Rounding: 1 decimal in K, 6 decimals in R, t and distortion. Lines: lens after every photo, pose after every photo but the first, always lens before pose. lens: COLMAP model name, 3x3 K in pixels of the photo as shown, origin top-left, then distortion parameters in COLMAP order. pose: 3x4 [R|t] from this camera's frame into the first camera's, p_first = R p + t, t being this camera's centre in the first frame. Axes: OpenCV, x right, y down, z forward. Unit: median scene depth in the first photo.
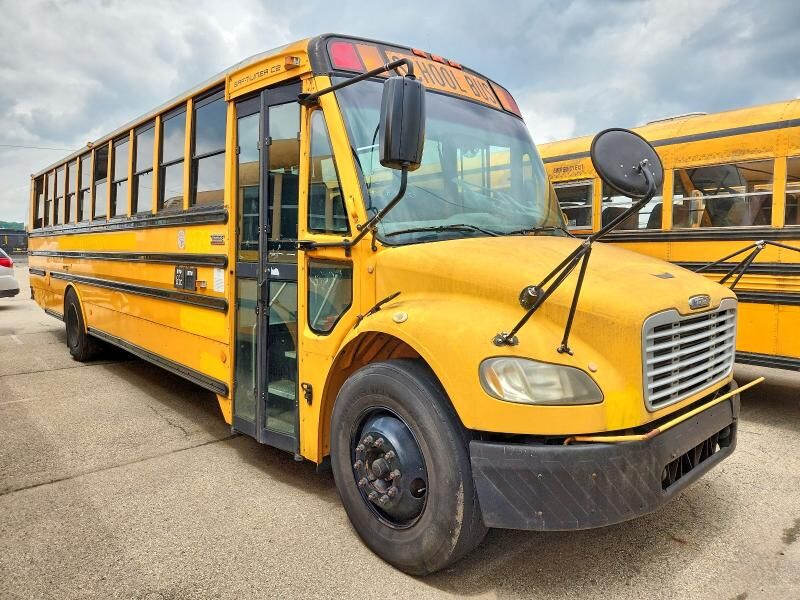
lens RADIAL K [[545.3, 0, 412.6], [0, 545.3, 301.5], [0, 0, 1]] dist [0.025167, 0.003534]
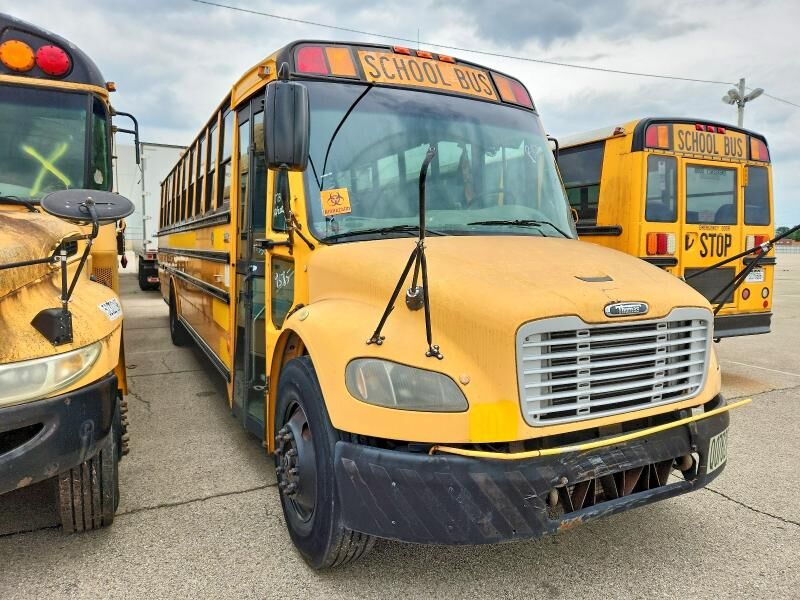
lens RADIAL K [[545.3, 0, 399.6], [0, 545.3, 298.9], [0, 0, 1]] dist [0.025167, 0.003534]
pose [[0.963542, 0.029326, -0.265946, 0.357909], [-0.030165, 0.999545, 0.000930, -0.004030], [0.265852, 0.007127, 0.963987, 0.051899]]
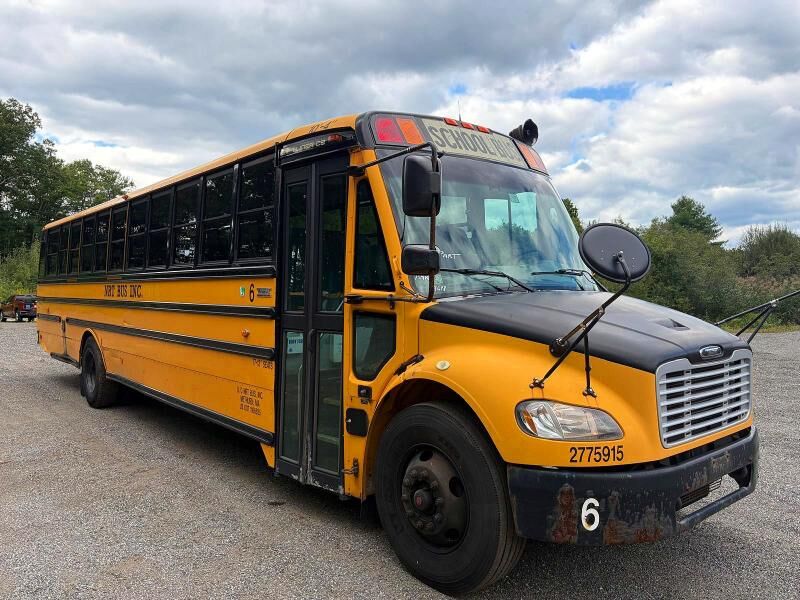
lens RADIAL K [[619.0, 0, 395.9], [0, 619.0, 297.7], [0, 0, 1]] dist [0.003027, -0.001022]
pose [[0.998930, -0.004916, -0.045980, -0.052145], [0.001323, 0.996965, -0.077838, -0.008736], [0.046223, 0.077694, 0.995905, -0.260625]]
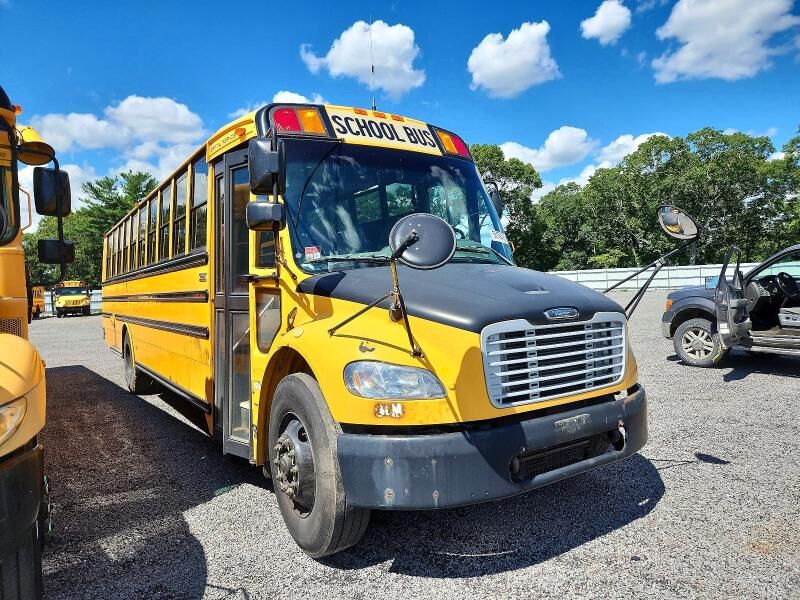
lens RADIAL K [[545.3, 0, 407.1], [0, 545.3, 296.1], [0, 0, 1]] dist [0.025167, 0.003534]
pose [[0.989030, -0.032816, -0.144026, 0.329052], [0.020799, 0.996235, -0.084161, 0.047581], [0.146246, 0.080242, 0.985989, -0.130891]]
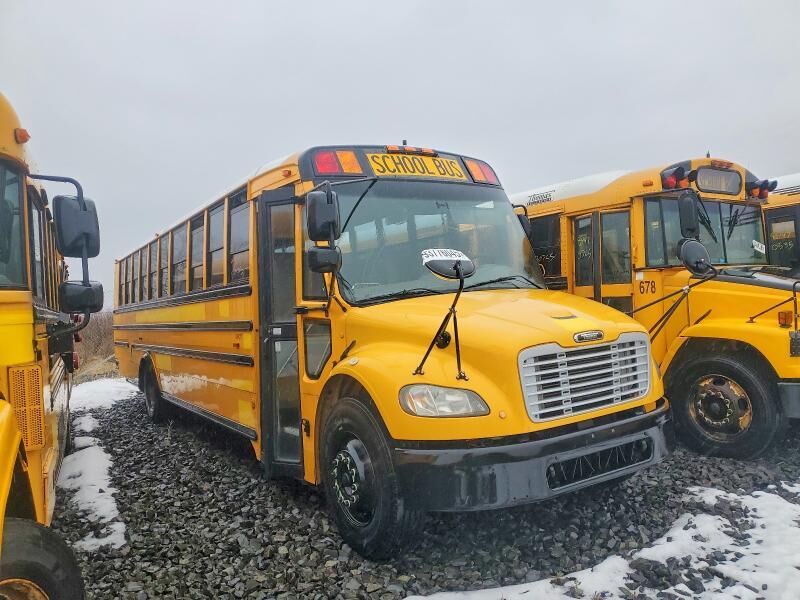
lens RADIAL K [[619.0, 0, 418.5], [0, 619.0, 283.2], [0, 0, 1]] dist [0.003027, -0.001022]
pose [[0.986315, -0.070833, -0.148881, 0.316504], [0.052077, 0.990624, -0.126305, 0.035331], [0.156432, 0.116823, 0.980756, -0.410360]]
